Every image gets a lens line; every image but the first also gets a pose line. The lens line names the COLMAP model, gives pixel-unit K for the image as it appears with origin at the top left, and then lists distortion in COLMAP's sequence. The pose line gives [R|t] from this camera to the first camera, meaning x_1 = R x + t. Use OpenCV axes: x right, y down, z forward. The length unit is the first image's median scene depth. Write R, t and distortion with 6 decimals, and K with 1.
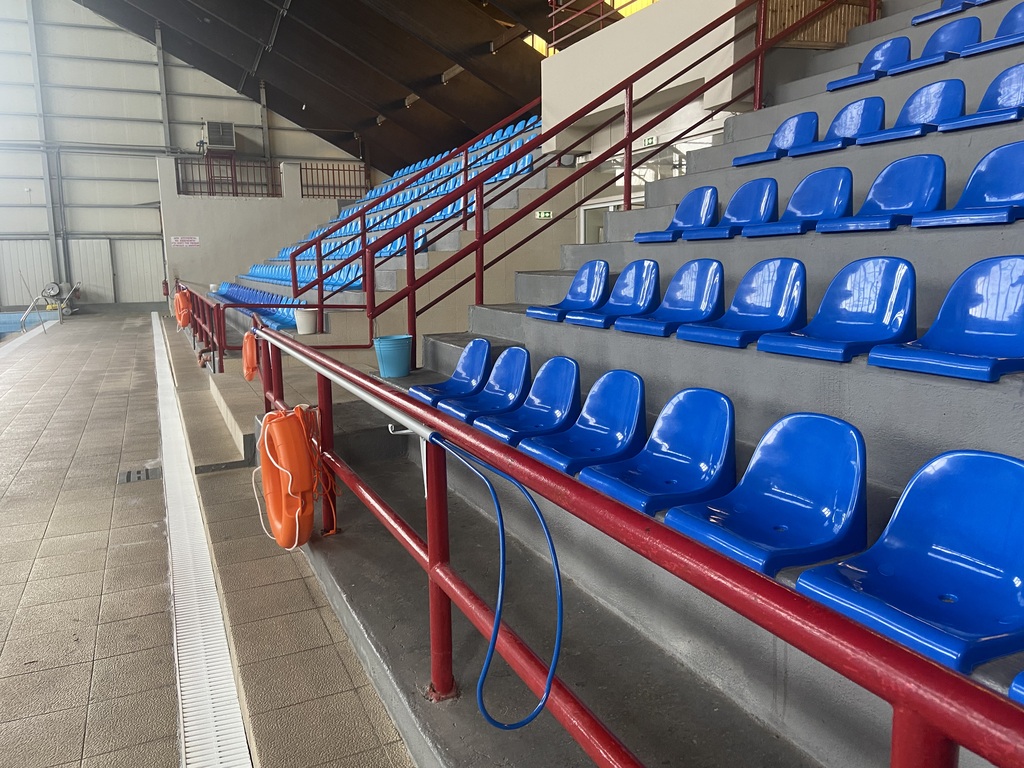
lens RADIAL K [[774.4, 0, 518.6], [0, 774.4, 379.5], [0, 0, 1]] dist [0.100758, -0.122023]
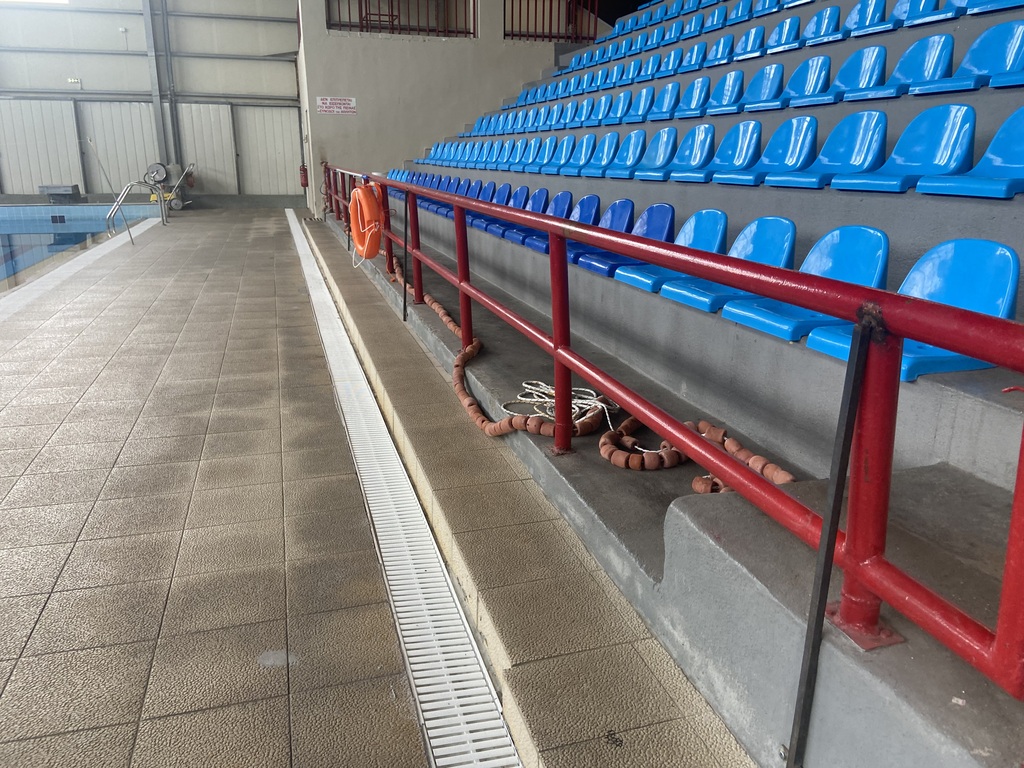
lens RADIAL K [[774.4, 0, 516.2], [0, 774.4, 380.7], [0, 0, 1]] dist [0.100758, -0.122023]
pose [[0.989517, 0.062078, -0.130397, -0.150324], [-0.044836, 0.990337, 0.131232, -0.033237], [0.137283, -0.124010, 0.982738, 0.295790]]
